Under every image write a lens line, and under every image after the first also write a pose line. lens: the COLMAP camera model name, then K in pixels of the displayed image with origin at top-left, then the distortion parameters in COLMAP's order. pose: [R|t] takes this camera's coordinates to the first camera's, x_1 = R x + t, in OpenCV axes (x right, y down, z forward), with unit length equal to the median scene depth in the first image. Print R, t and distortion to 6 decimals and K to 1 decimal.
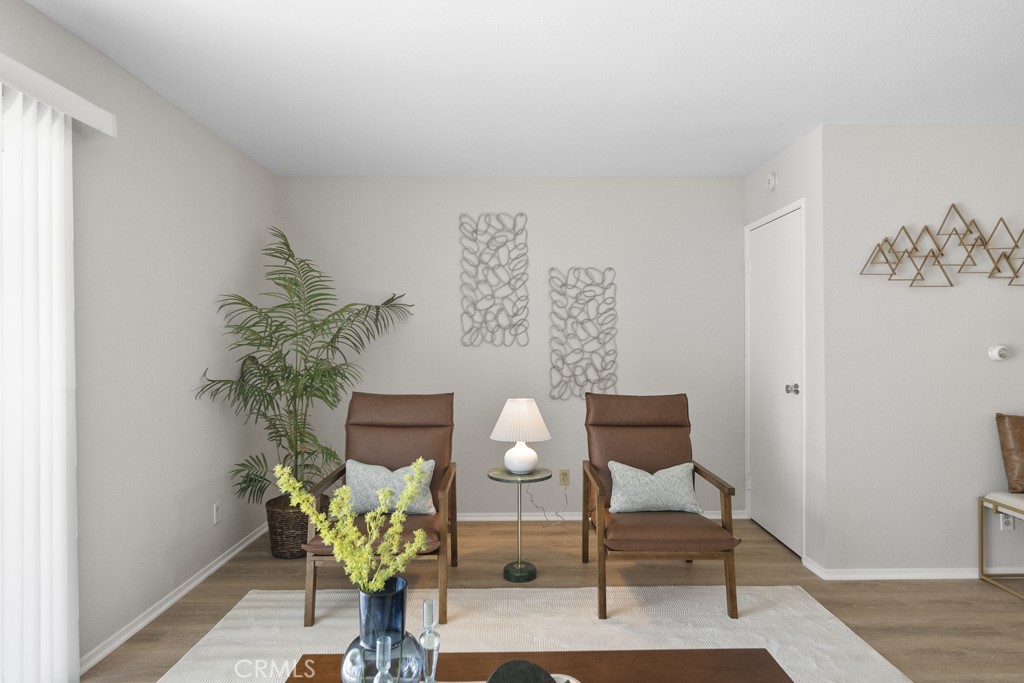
lens RADIAL K [[579.4, 0, 515.2], [0, 579.4, 344.0], [0, 0, 1]] dist [-0.005385, 0.000799]
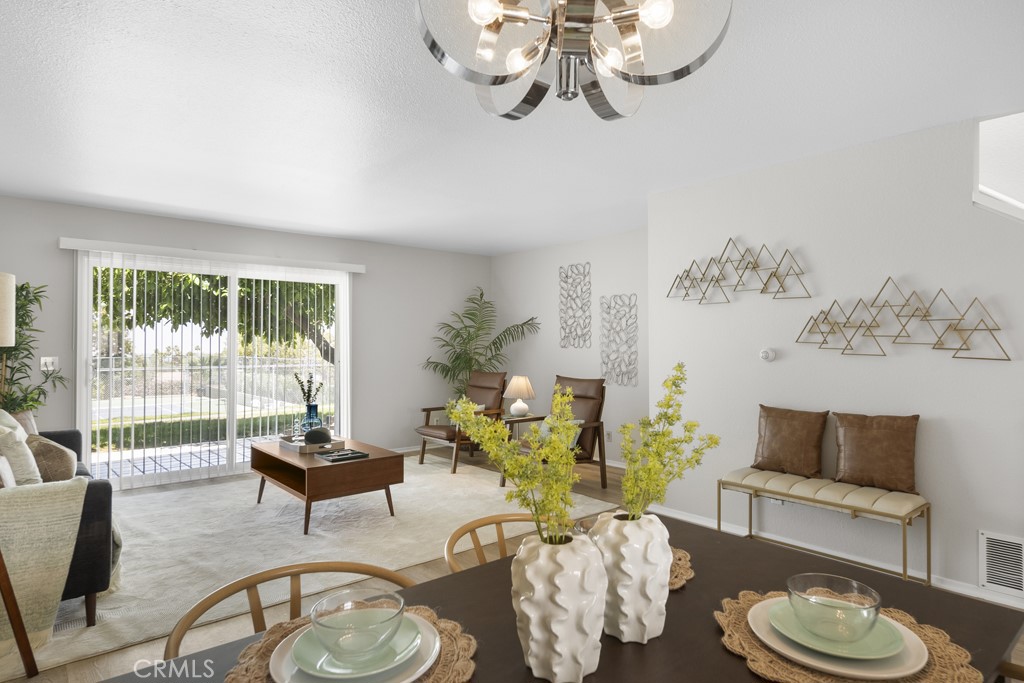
lens RADIAL K [[579.6, 0, 516.7], [0, 579.6, 337.9], [0, 0, 1]] dist [-0.000150, -0.001626]
pose [[0.641552, -0.006482, -0.767052, 1.081923], [-0.004778, 0.999911, -0.012445, -0.002879], [0.767065, 0.011649, 0.641464, -0.142388]]
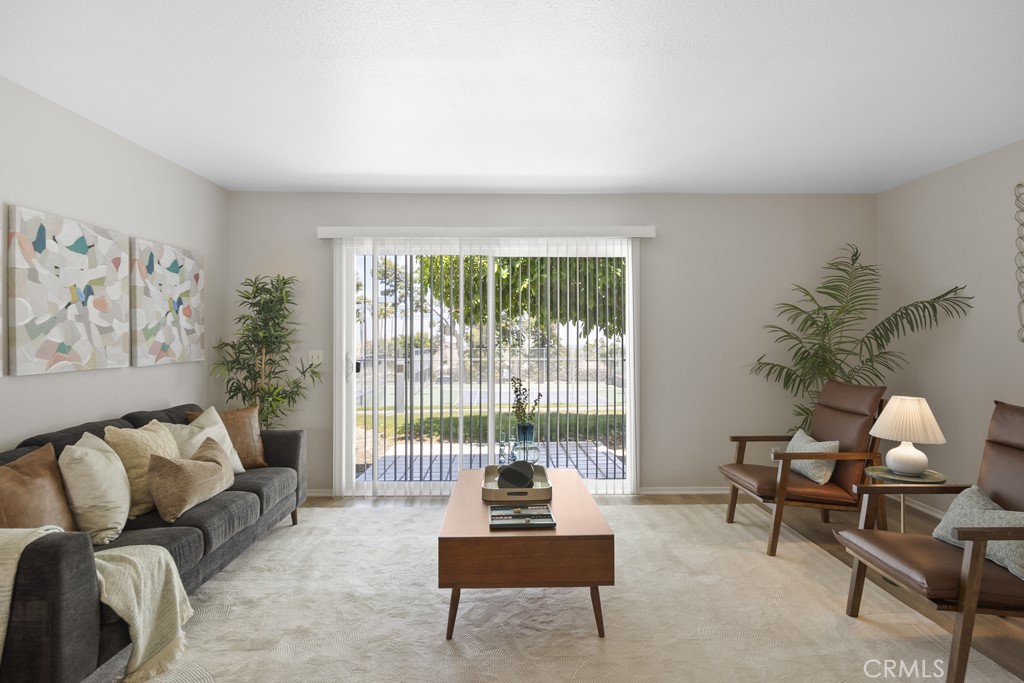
lens RADIAL K [[577.1, 0, 517.0], [0, 577.1, 334.5], [0, 0, 1]] dist [-0.002883, 0.000753]
pose [[0.012802, -0.003105, -0.999913, 0.730148], [-0.001615, 0.999994, -0.003126, -0.003279], [0.999917, 0.001654, 0.012797, 0.264020]]
